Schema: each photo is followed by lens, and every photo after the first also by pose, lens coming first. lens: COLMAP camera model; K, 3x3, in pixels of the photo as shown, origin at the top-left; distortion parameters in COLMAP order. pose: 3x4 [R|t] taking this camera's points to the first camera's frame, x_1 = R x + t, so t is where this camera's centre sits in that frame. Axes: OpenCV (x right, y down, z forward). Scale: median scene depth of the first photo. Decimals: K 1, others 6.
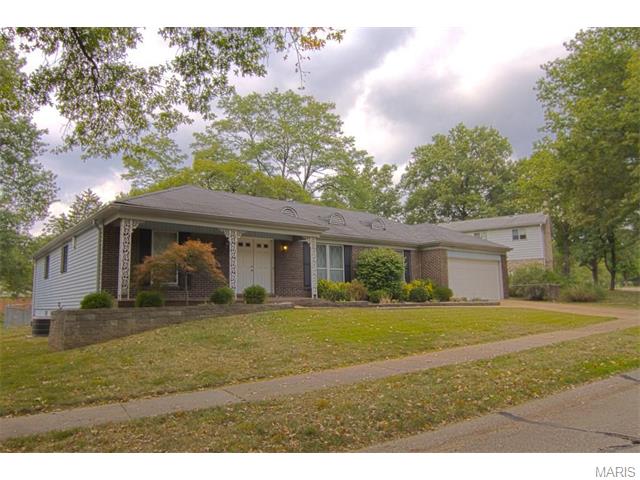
lens RADIAL K [[455.2, 0, 319.7], [0, 455.2, 275.6], [0, 0, 1]] dist [-0.006223, -0.001469]
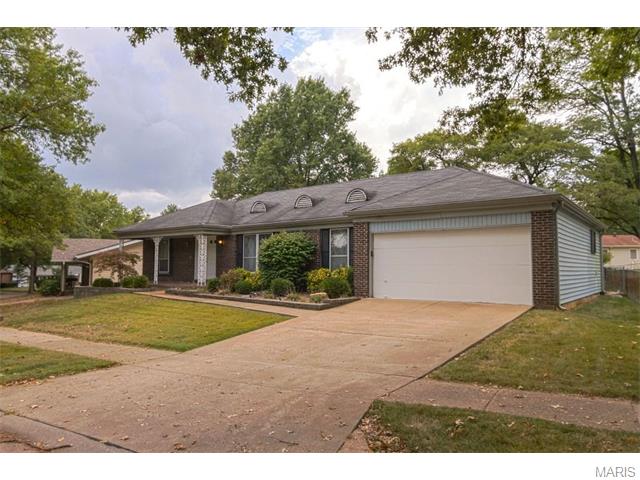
lens RADIAL K [[469.8, 0, 320.0], [0, 469.8, 240.0], [0, 0, 1]] dist [-0.003109, -0.000493]
pose [[0.269518, -0.048709, -0.961763, 0.919076], [0.039799, 0.998430, -0.039413, -0.006401], [0.962172, -0.027654, 0.271034, 0.735389]]
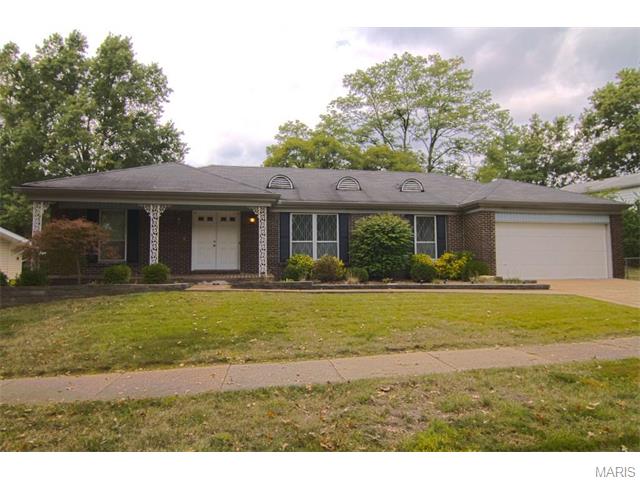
lens RADIAL K [[425.9, 0, 320.0], [0, 425.9, 240.0], [0, 0, 1]] dist [-0.004141, -0.001200]
pose [[0.885192, -0.026298, -0.464482, 0.347953], [0.017186, 0.999568, -0.023842, 0.000675], [0.464909, 0.013122, 0.885261, 0.250174]]
